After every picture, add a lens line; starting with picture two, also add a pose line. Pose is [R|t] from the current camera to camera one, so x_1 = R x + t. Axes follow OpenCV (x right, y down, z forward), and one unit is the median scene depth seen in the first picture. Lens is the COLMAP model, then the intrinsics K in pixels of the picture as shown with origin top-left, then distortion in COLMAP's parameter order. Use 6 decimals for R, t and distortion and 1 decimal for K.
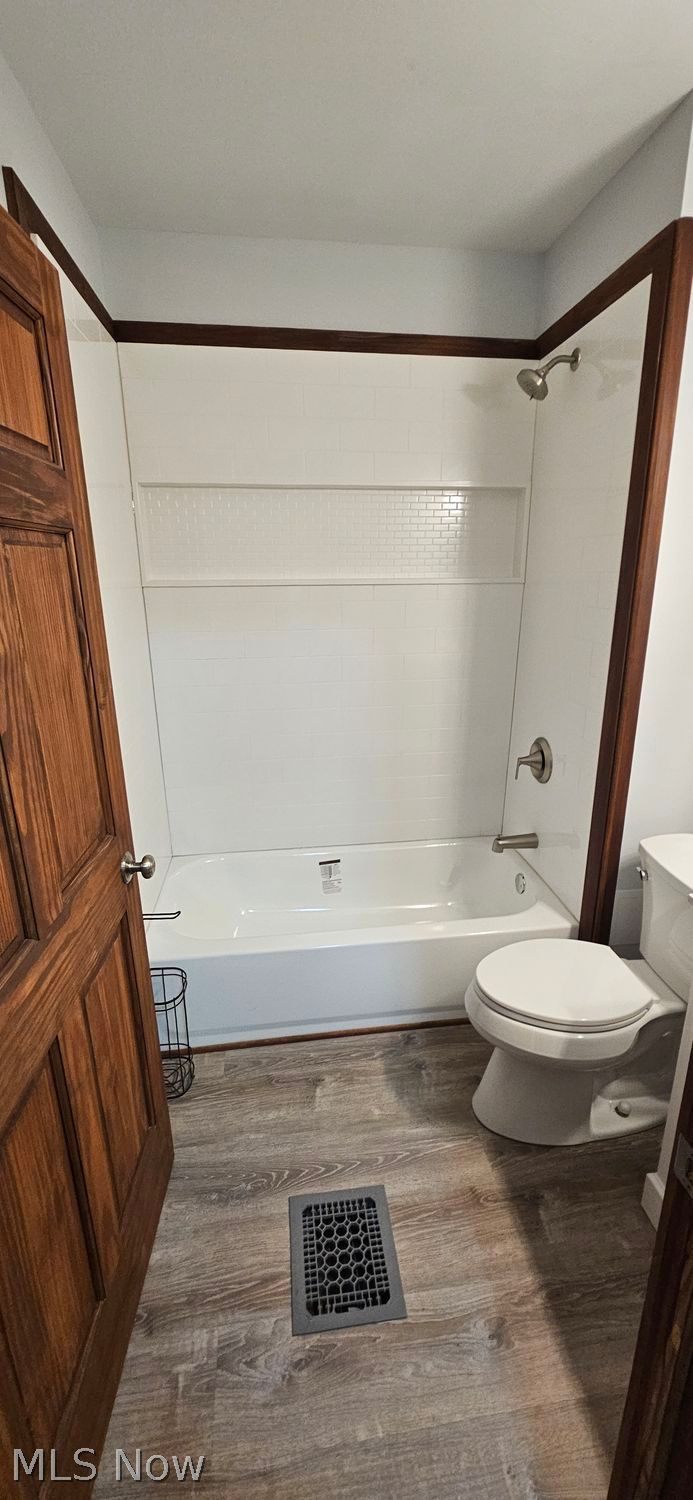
lens RADIAL K [[612.0, 0, 360.7], [0, 612.0, 761.5], [0, 0, 1]] dist [-0.000621, 0.000801]
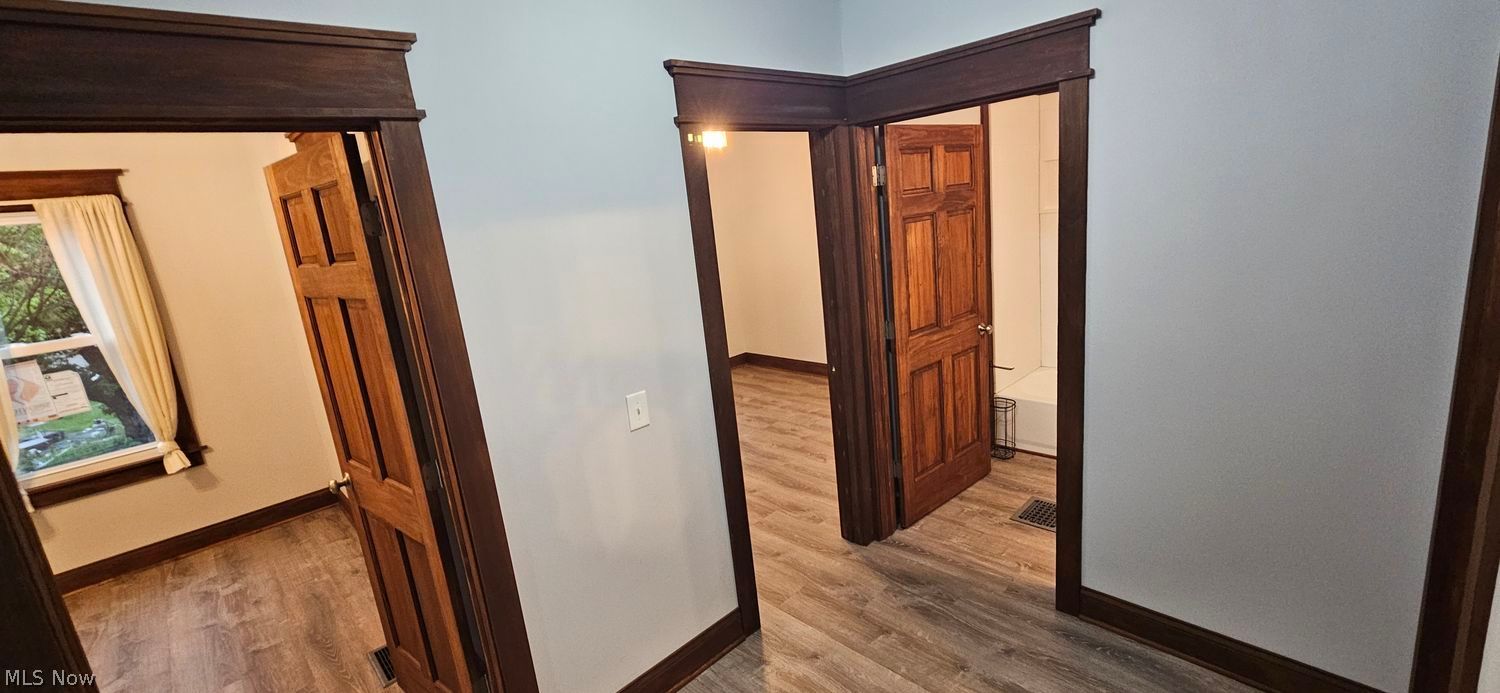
lens RADIAL K [[612.0, 0, 753.6], [0, 612.0, 338.2], [0, 0, 1]] dist [-0.000621, 0.000801]
pose [[0.596390, 0.118334, -0.793925, 0.887651], [-0.143198, 0.988892, 0.039825, 0.197243], [0.789819, 0.089937, 0.606711, -1.074593]]
